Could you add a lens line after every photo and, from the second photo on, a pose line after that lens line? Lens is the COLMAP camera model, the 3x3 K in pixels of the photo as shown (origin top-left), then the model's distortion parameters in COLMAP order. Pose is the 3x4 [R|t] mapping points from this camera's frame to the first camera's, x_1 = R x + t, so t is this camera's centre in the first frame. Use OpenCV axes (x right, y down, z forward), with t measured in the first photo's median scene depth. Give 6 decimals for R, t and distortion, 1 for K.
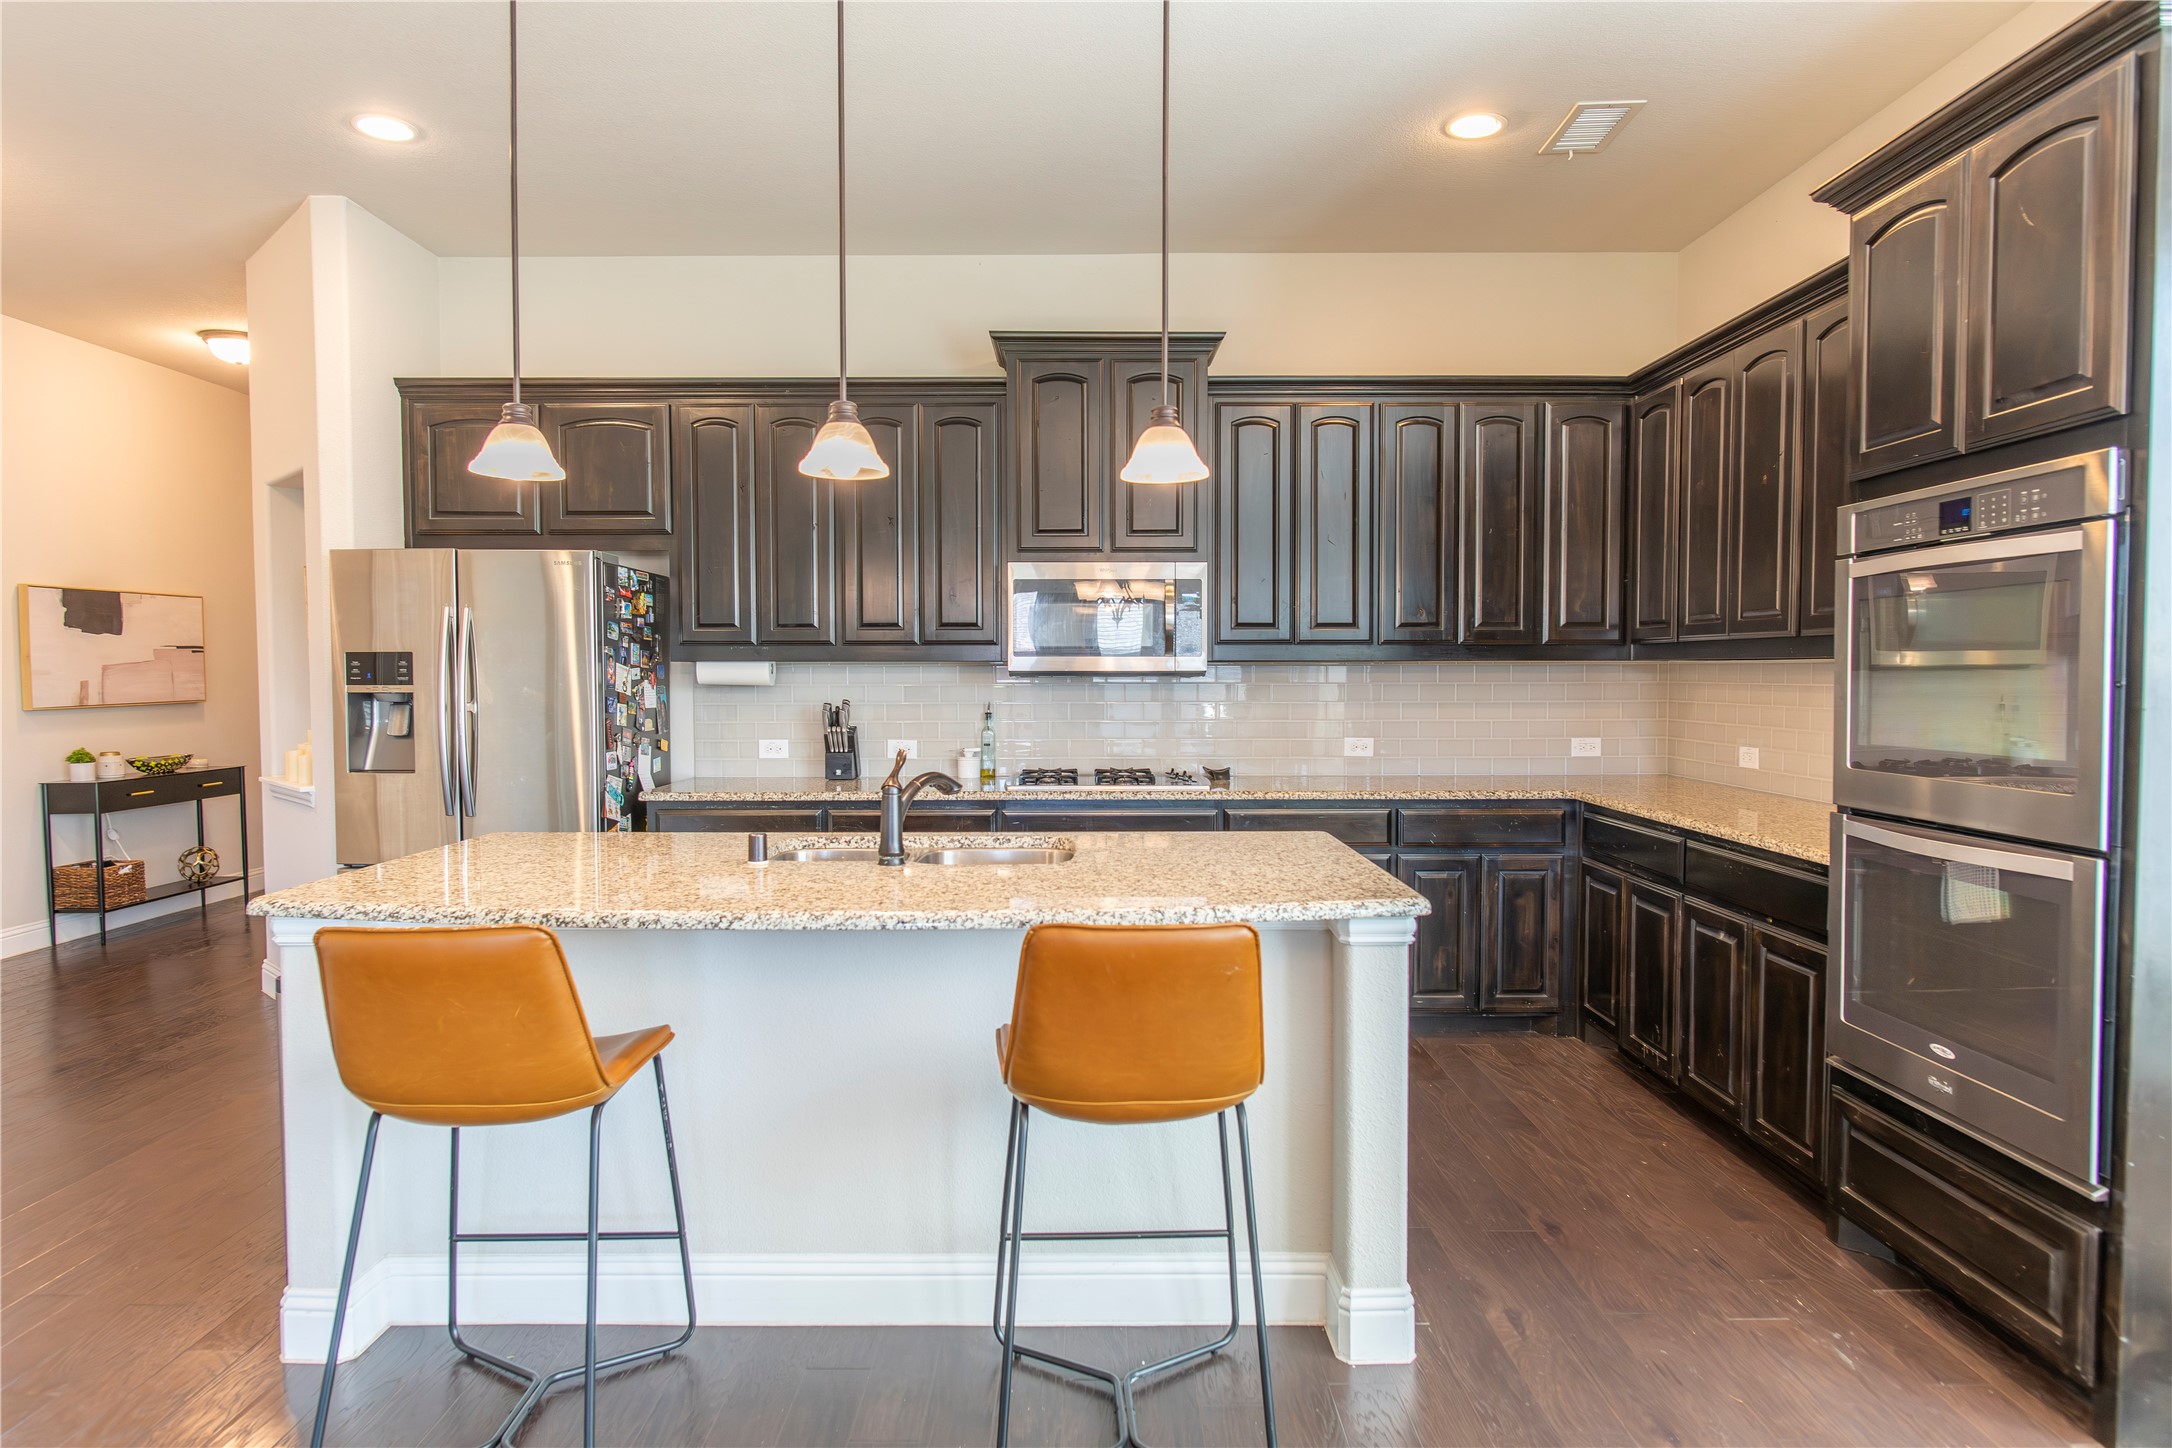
lens RADIAL K [[1265.2, 0, 1123.8], [0, 1265.2, 723.2], [0, 0, 1]] dist [-0.006134, 0.002072]
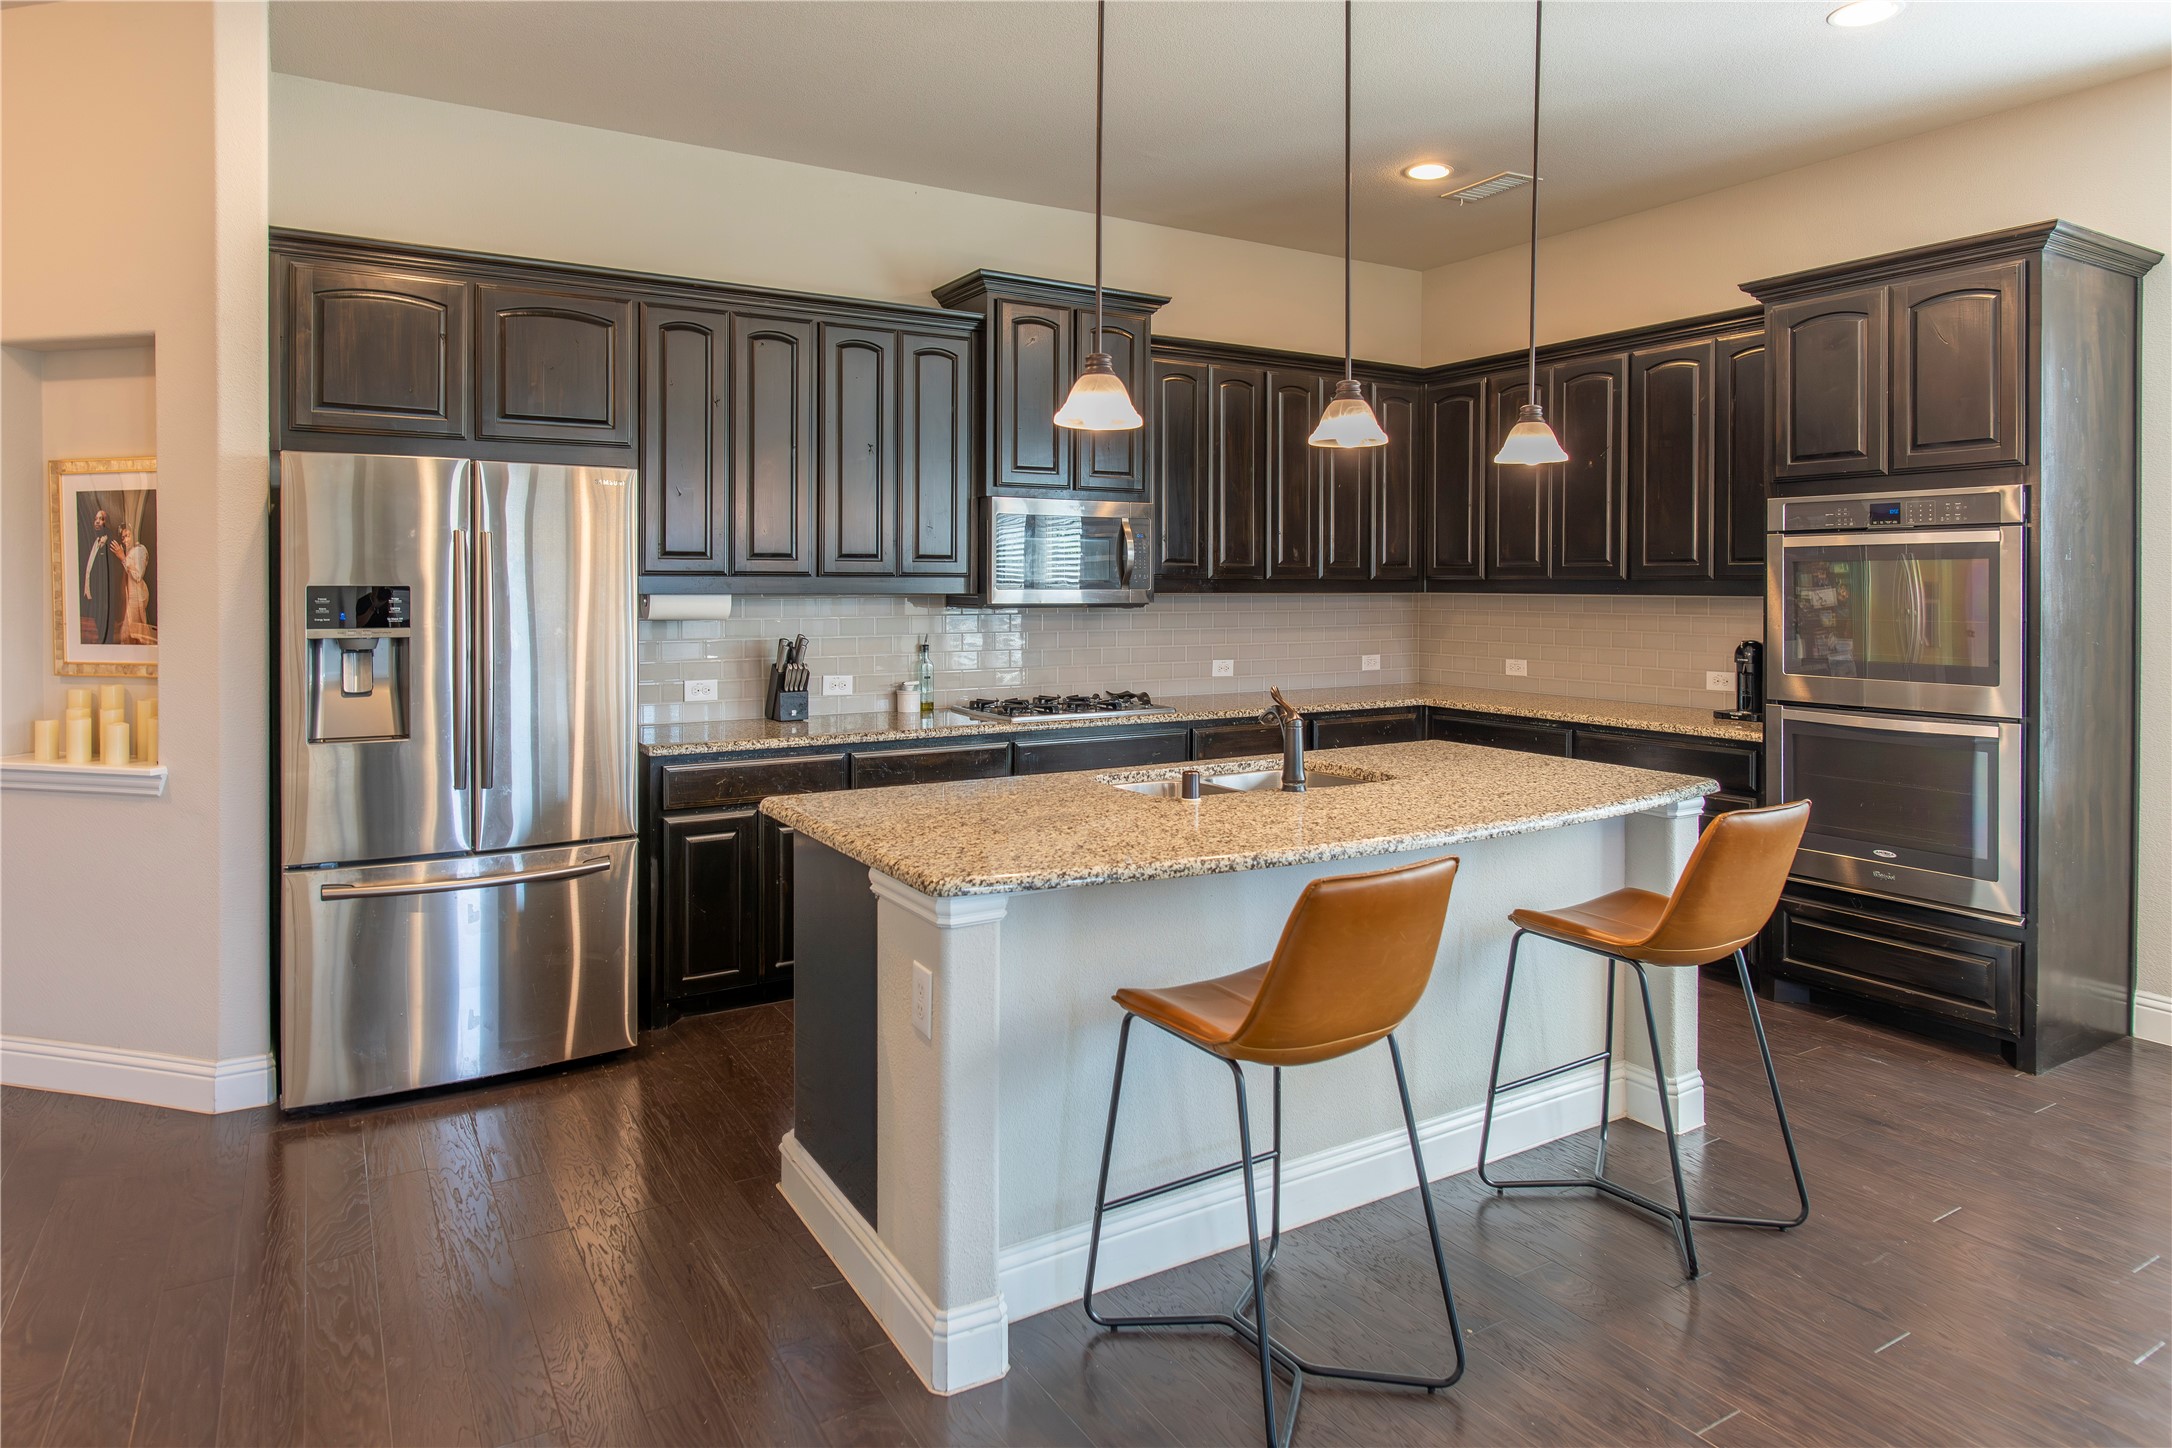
lens RADIAL K [[1265.2, 0, 1123.5], [0, 1265.2, 606.7], [0, 0, 1]] dist [-0.006134, 0.002072]
pose [[0.853729, -0.005803, 0.520685, -0.531493], [0.017269, 0.999703, -0.017174, -0.020016], [-0.520431, 0.023654, 0.853576, 0.081119]]
